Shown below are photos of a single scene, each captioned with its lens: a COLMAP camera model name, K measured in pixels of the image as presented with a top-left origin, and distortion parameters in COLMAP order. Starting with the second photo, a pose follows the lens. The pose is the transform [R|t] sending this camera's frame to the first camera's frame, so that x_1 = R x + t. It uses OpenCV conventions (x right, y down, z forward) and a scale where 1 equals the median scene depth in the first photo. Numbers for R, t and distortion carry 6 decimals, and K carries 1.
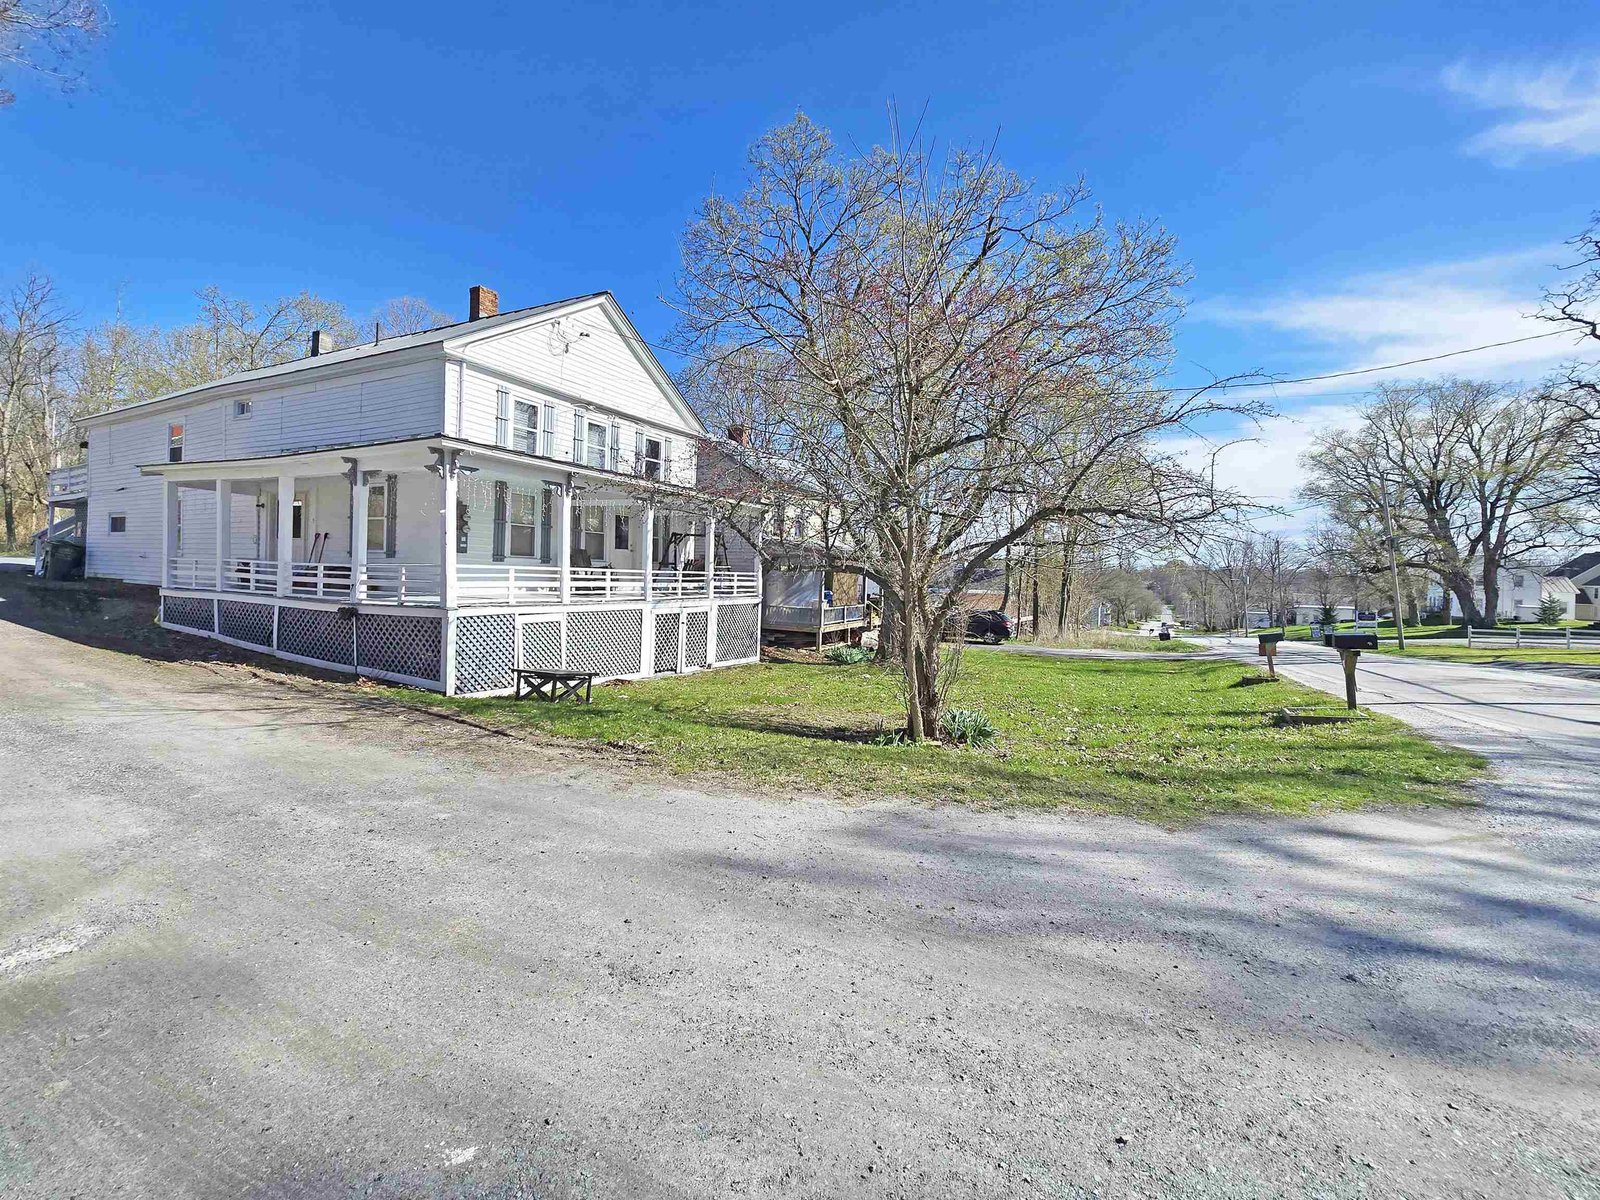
lens RADIAL K [[659.4, 0, 803.6], [0, 659.4, 599.8], [0, 0, 1]] dist [0.001769, -0.000105]
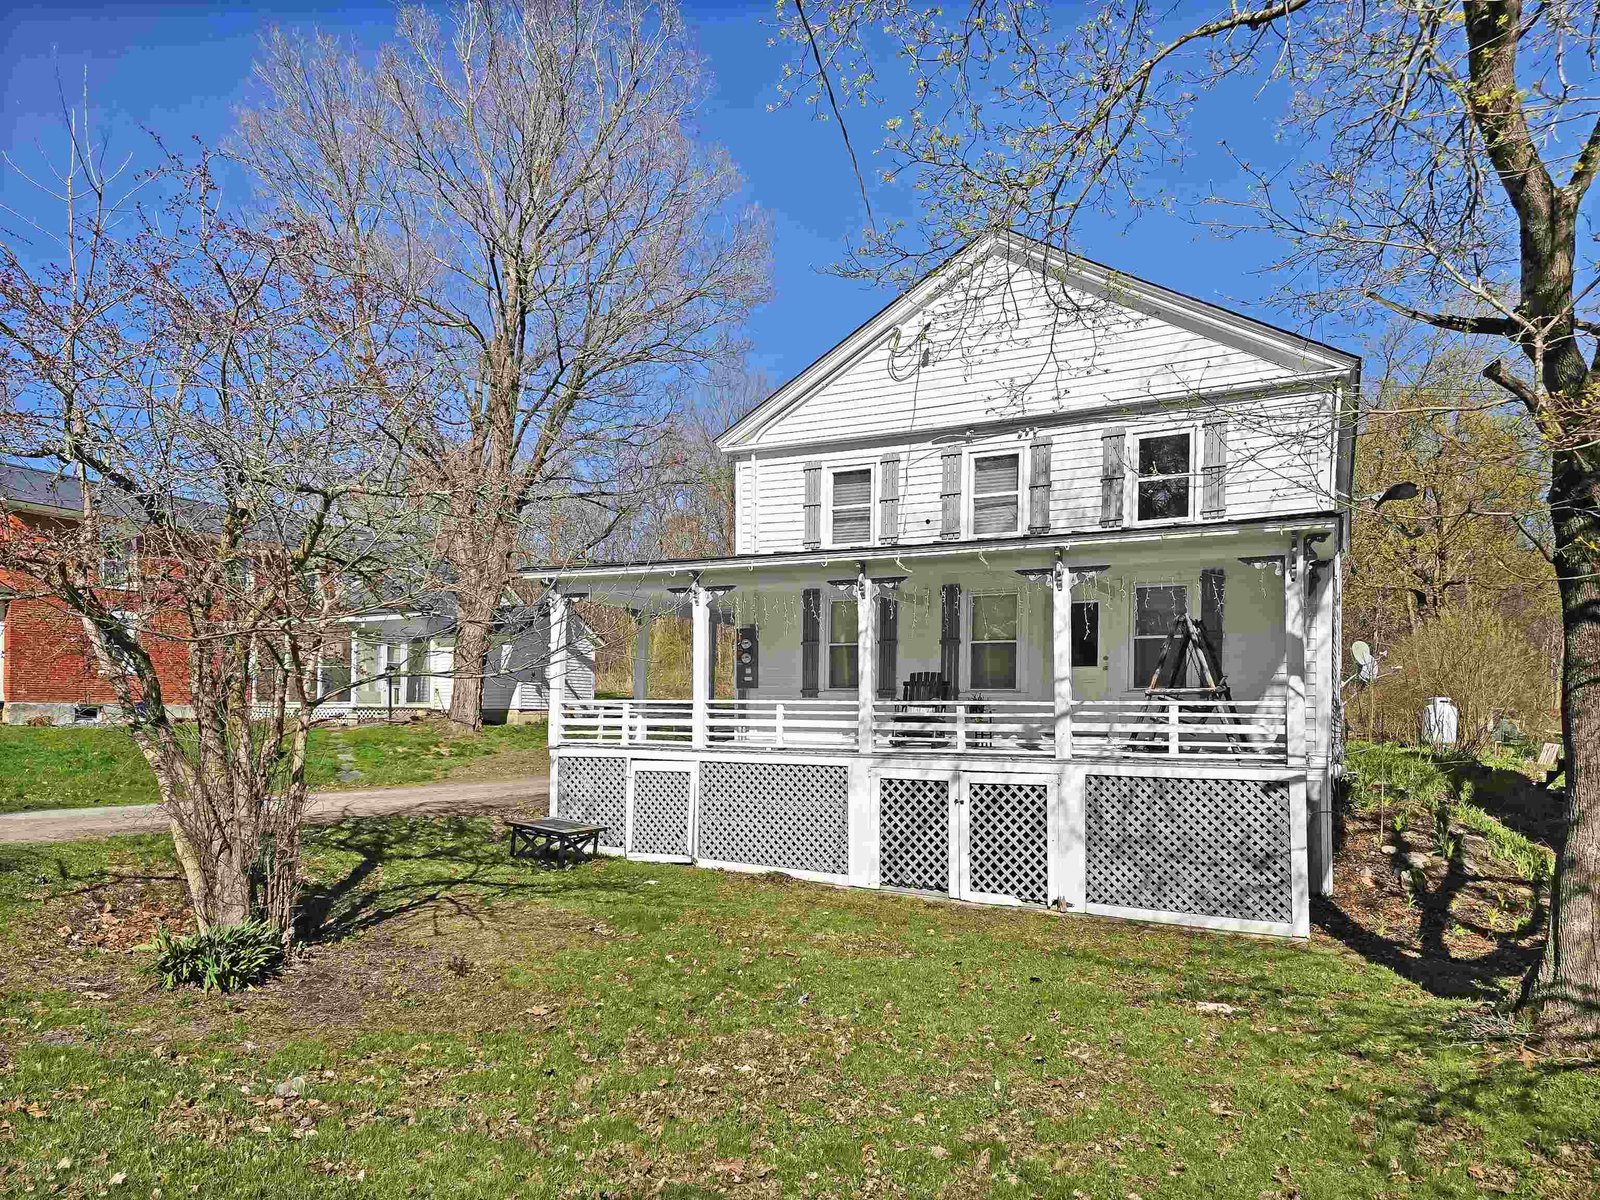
lens RADIAL K [[1057.3, 0, 812.9], [0, 1057.3, 664.4], [0, 0, 1]] dist [0.052253, -0.016477]
pose [[0.049671, -0.061630, -0.996862, 0.651116], [-0.037489, 0.997276, -0.063523, -0.015094], [0.998062, 0.040526, 0.047225, 0.848058]]
